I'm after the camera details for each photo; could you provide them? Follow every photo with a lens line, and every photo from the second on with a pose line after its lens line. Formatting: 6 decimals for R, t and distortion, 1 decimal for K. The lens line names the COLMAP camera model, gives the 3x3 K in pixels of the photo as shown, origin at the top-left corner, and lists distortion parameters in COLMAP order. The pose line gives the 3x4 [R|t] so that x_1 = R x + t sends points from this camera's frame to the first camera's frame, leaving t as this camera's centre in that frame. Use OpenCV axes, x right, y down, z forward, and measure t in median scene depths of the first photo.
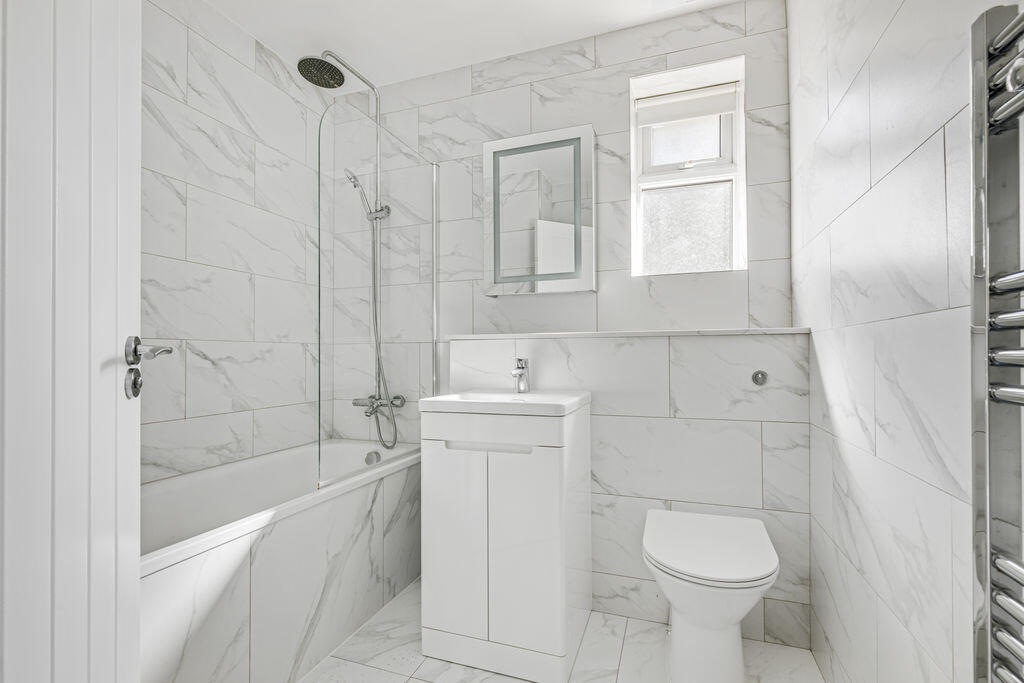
lens RADIAL K [[456.0, 0, 511.4], [0, 456.0, 346.3], [0, 0, 1]] dist [0.002512, -0.000393]
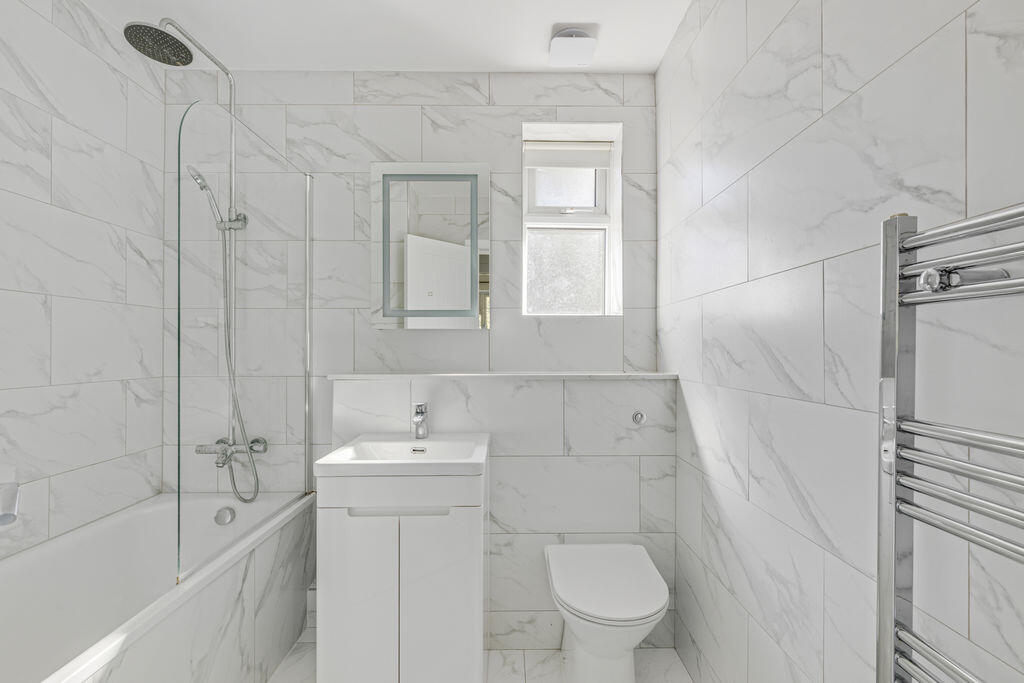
lens RADIAL K [[456.0, 0, 511.4], [0, 456.0, 346.3], [0, 0, 1]] dist [0.002512, -0.000393]
pose [[0.938501, 0.006480, 0.345215, -0.118317], [-0.010421, 0.999900, 0.009563, -0.093548], [-0.345118, -0.012572, 0.938475, 0.037799]]
